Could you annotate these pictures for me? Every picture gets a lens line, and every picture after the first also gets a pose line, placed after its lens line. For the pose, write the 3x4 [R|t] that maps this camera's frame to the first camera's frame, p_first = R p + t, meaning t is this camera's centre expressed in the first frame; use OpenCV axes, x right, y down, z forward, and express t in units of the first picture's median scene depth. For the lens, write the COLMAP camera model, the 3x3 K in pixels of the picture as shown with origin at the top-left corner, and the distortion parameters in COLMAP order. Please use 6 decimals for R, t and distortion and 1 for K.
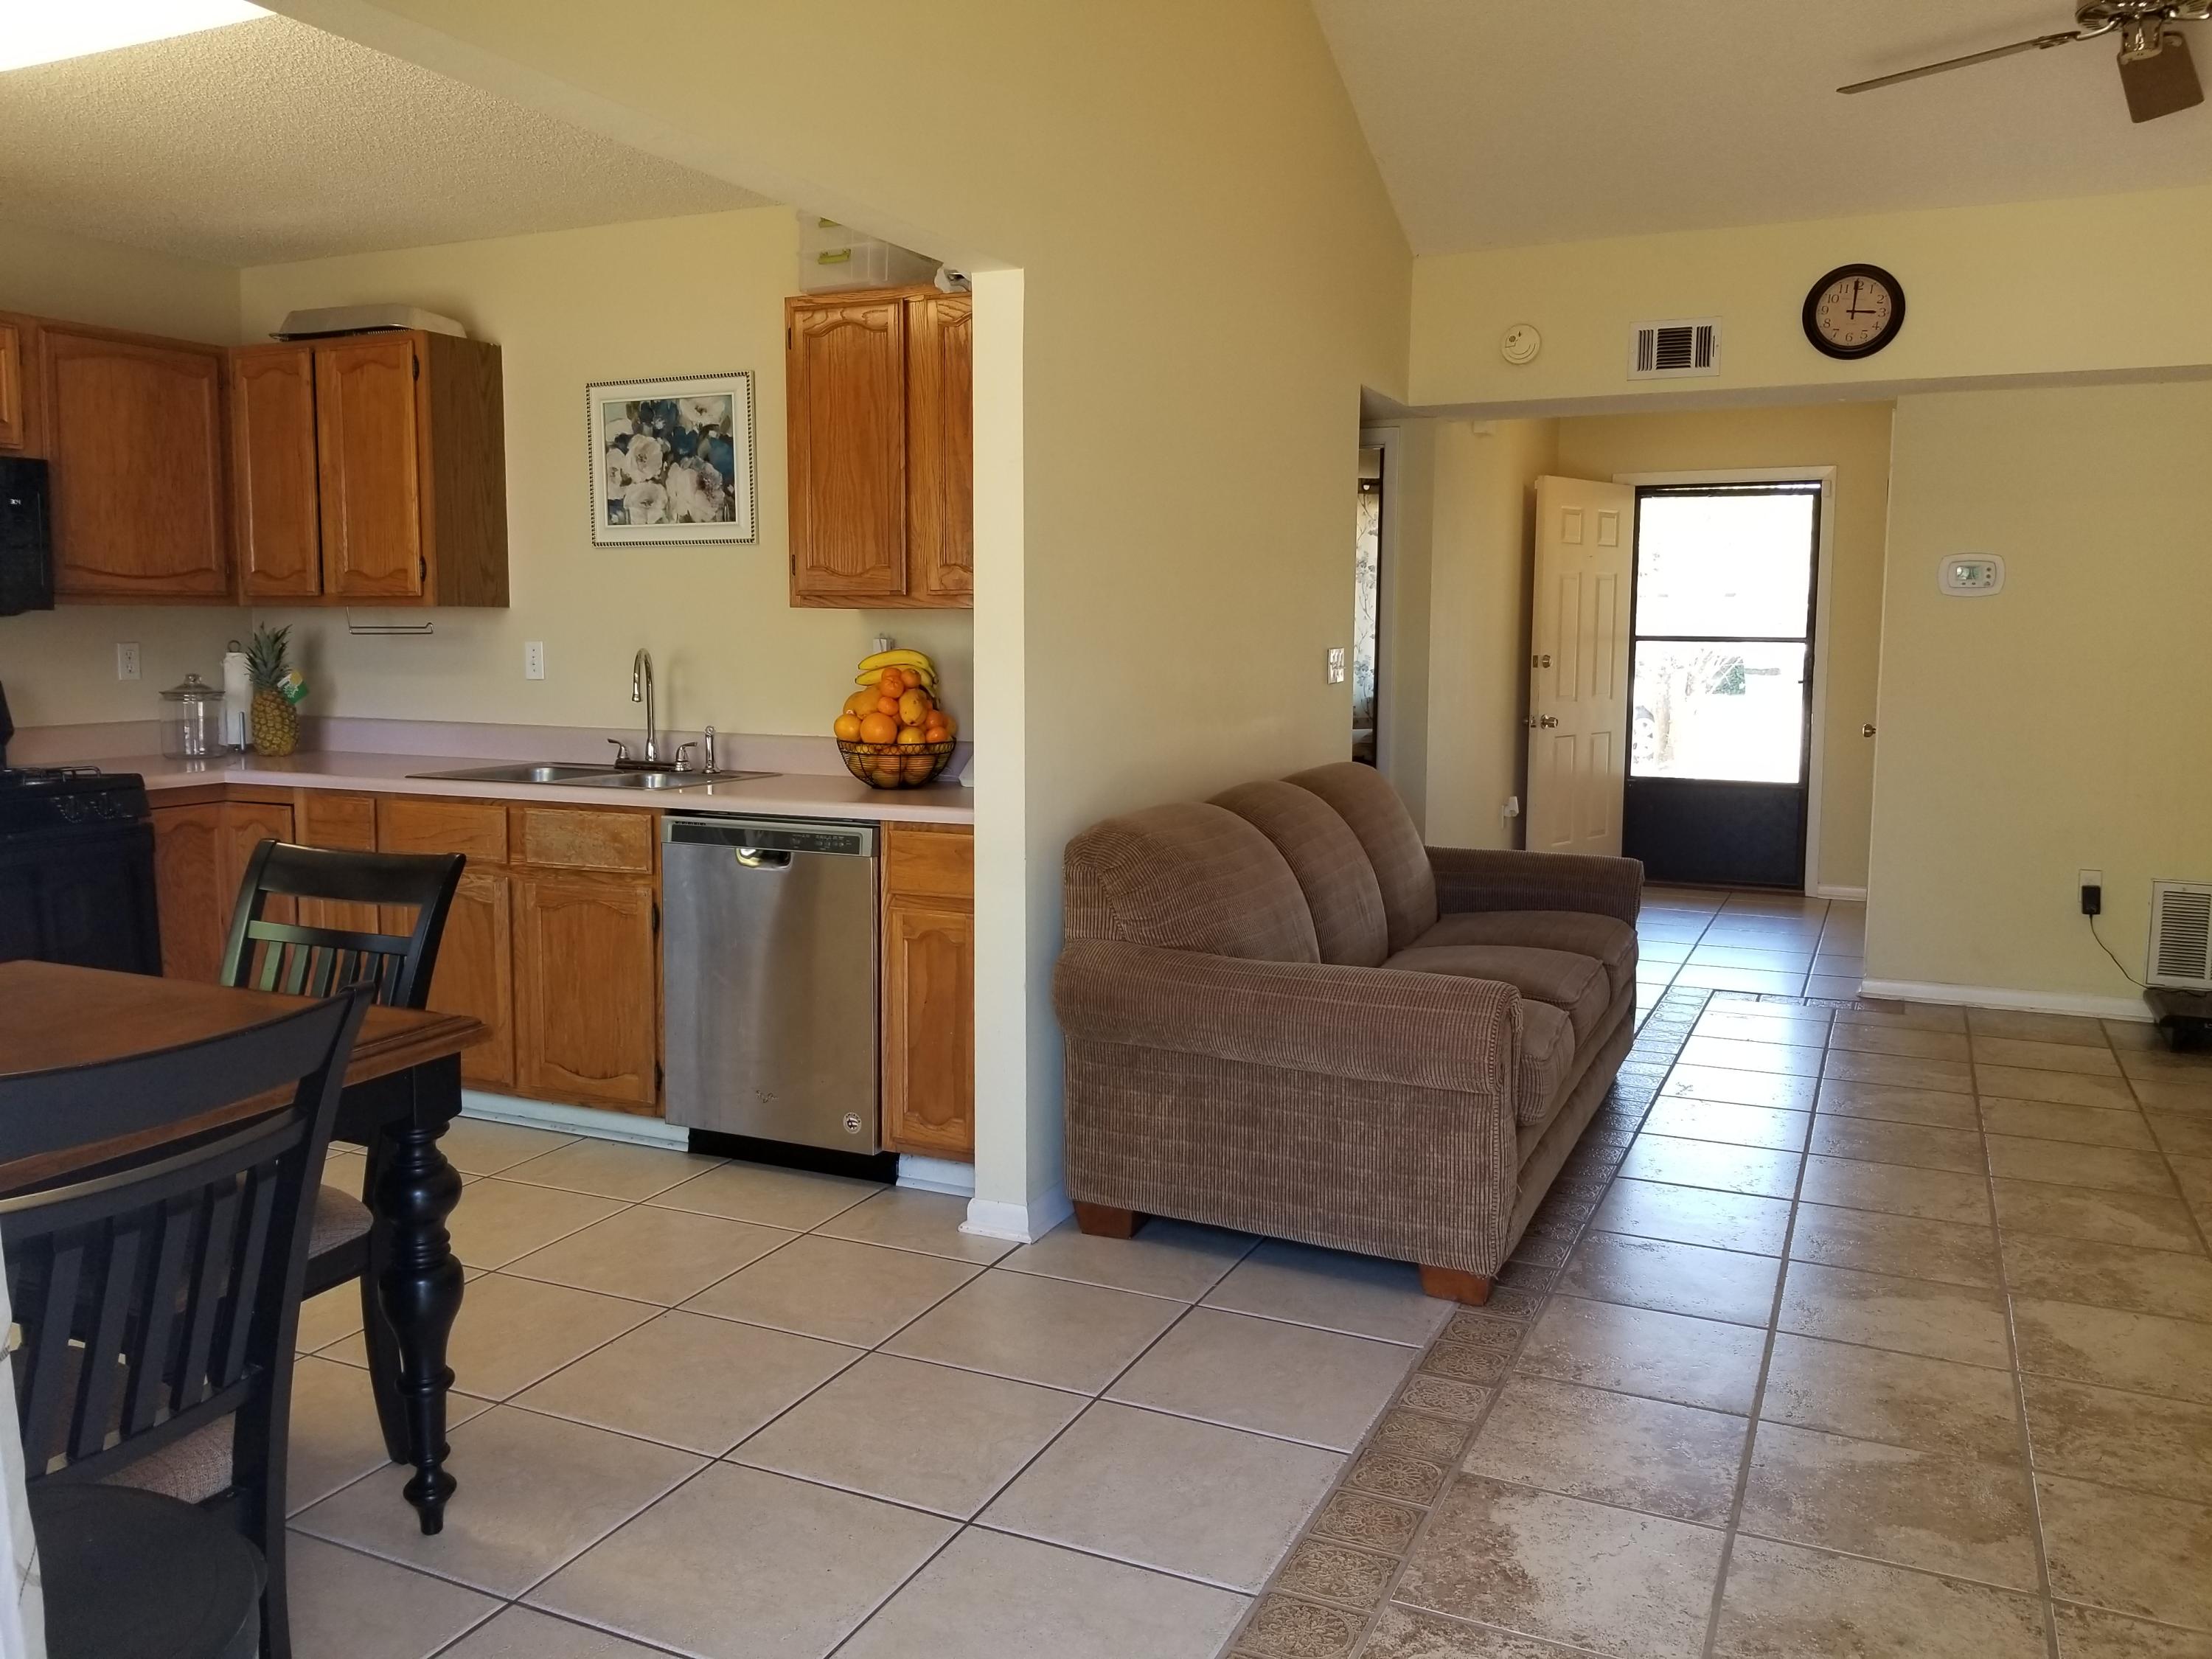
lens RADIAL K [[1713.0, 0, 1077.4], [0, 1713.0, 789.8], [0, 0, 1]] dist [0.054661, -0.086504]
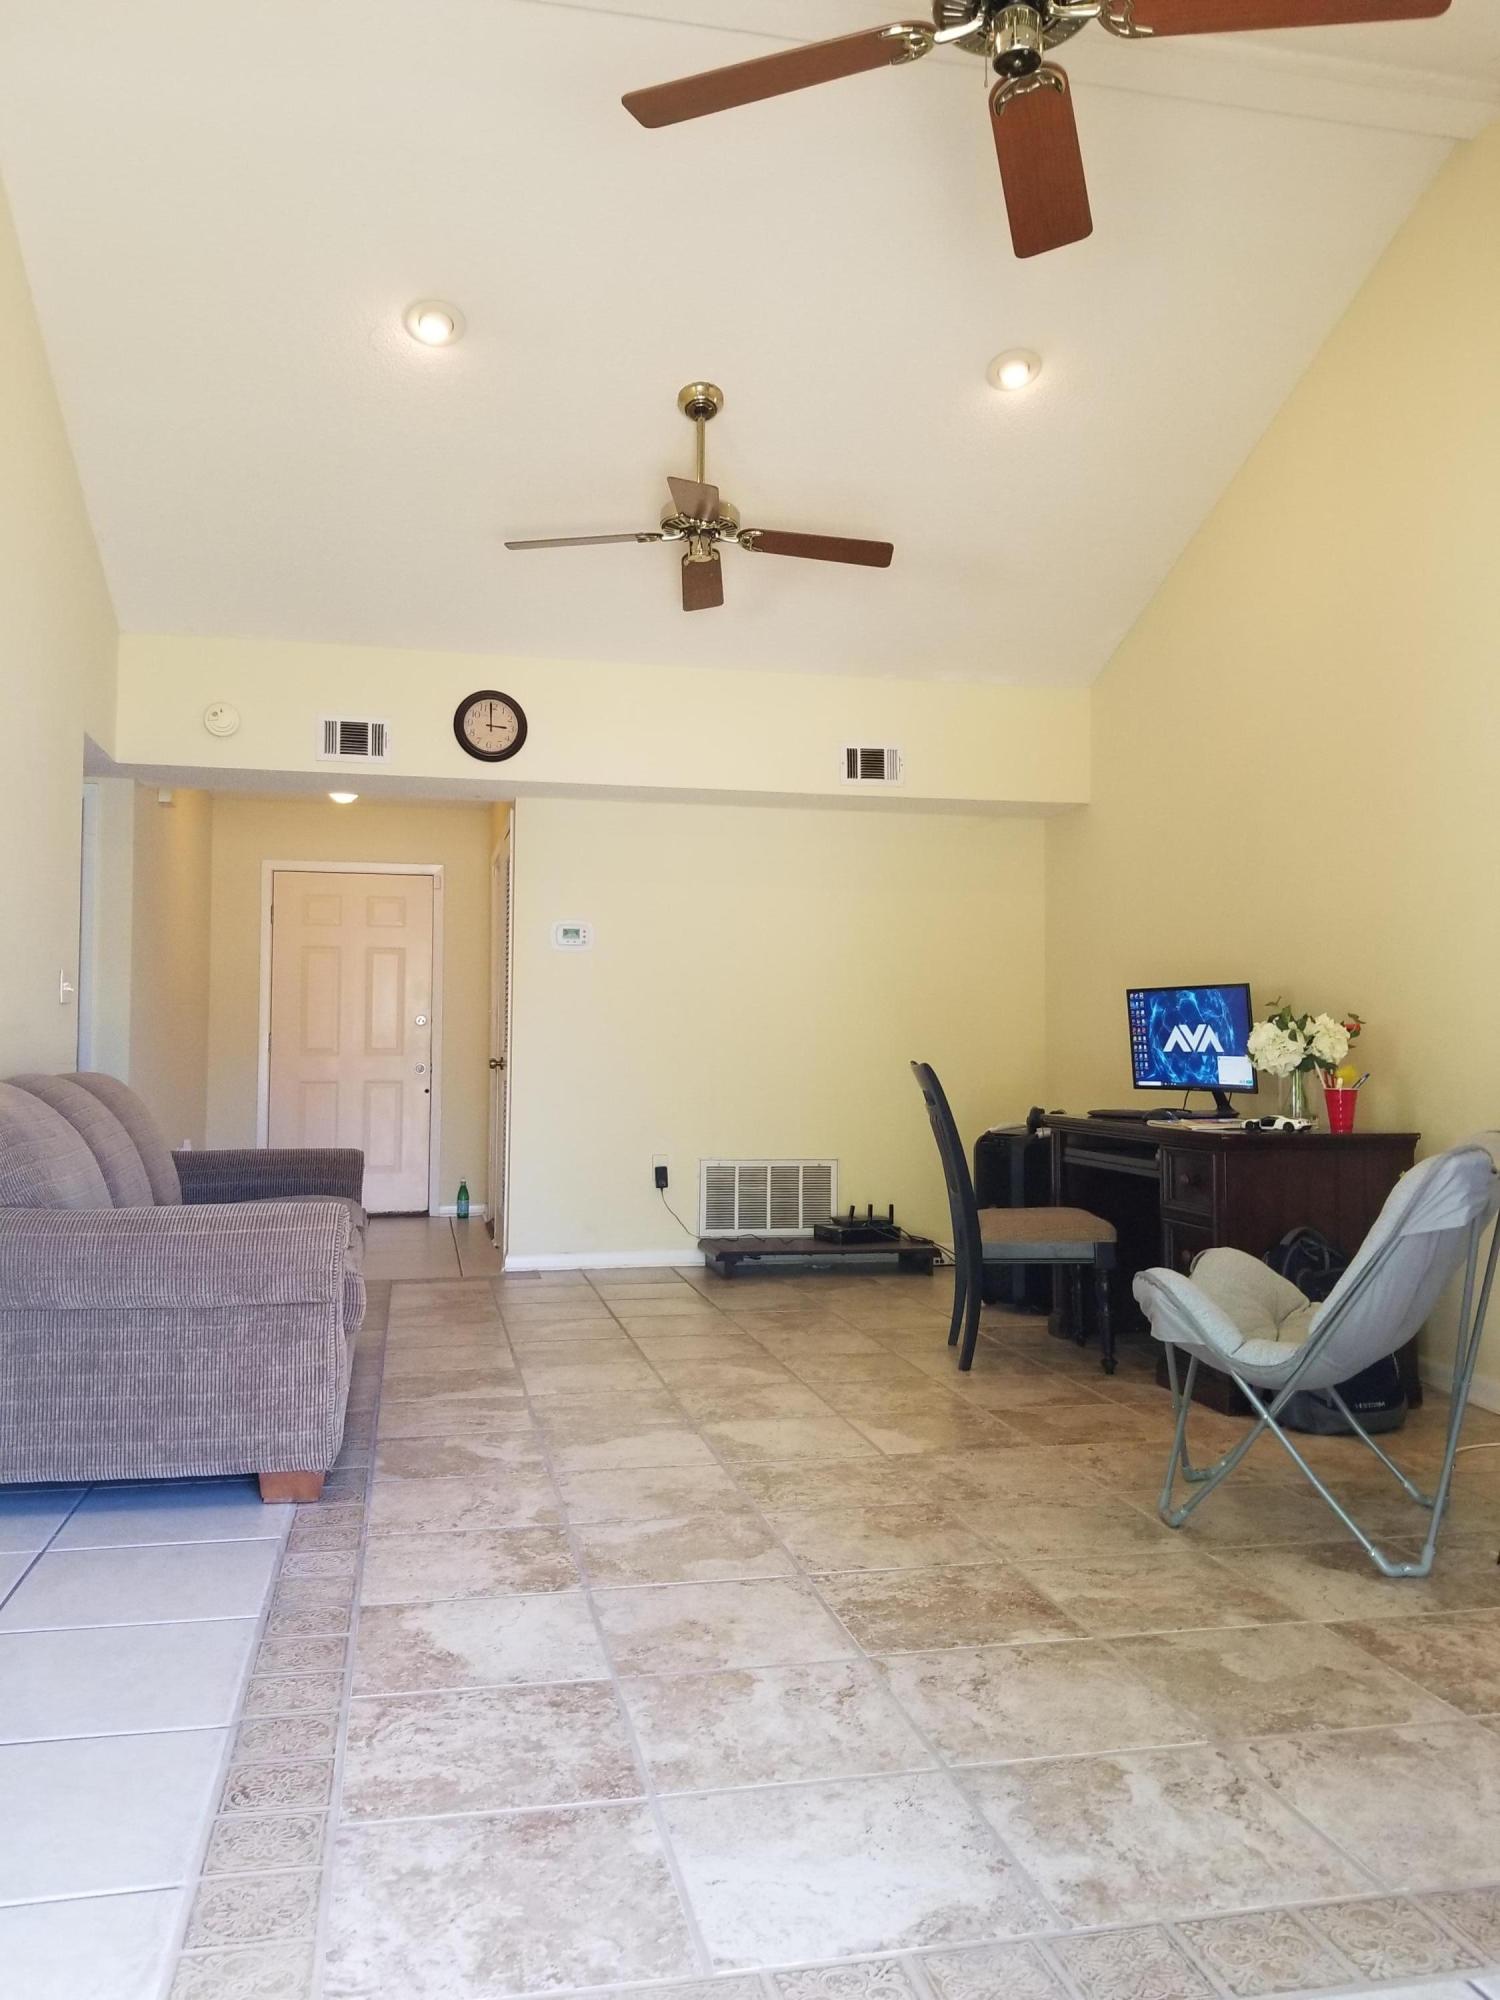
lens RADIAL K [[1548.8, 0, 739.5], [0, 1548.8, 983.0], [0, 0, 1]] dist [0.054661, -0.086504]
pose [[0.795009, 0.026687, 0.606011, -0.134604], [0.055152, 0.991714, -0.116024, 0.078411], [-0.604085, 0.125663, 0.786950, -0.002647]]
